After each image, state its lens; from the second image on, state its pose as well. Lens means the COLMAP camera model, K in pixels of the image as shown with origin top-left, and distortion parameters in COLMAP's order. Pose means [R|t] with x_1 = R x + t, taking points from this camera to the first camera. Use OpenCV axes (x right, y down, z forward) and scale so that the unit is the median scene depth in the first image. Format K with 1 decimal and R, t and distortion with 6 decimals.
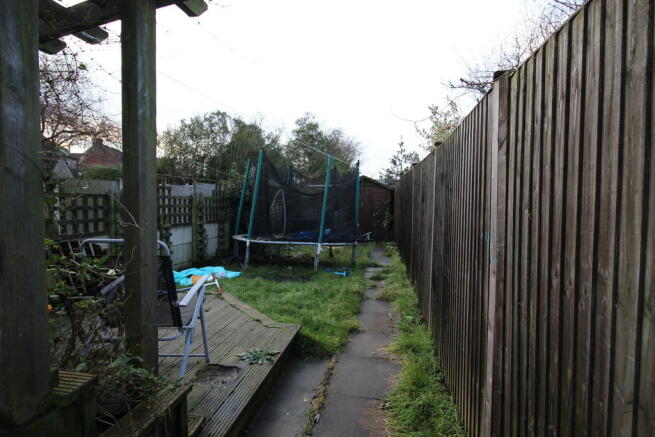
lens RADIAL K [[351.8, 0, 328.1], [0, 351.8, 217.1], [0, 0, 1]] dist [0.002926, 0.000444]
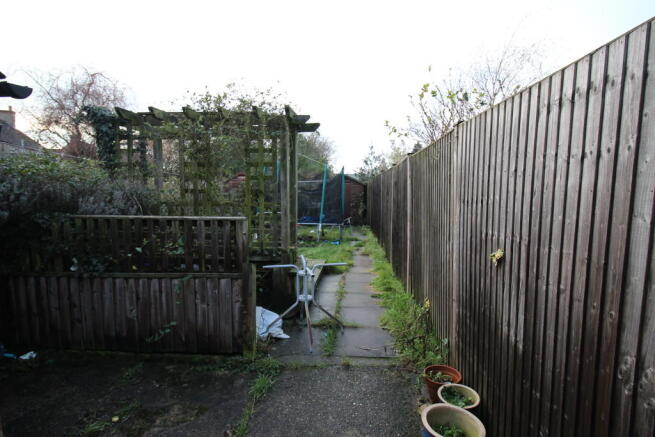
lens RADIAL K [[351.8, 0, 327.3], [0, 351.8, 220.4], [0, 0, 1]] dist [0.002926, 0.000444]
pose [[0.996418, -0.018094, 0.082604, -0.107084], [0.015445, 0.999349, 0.032601, 0.011104], [-0.083141, -0.031208, 0.996049, -0.446093]]
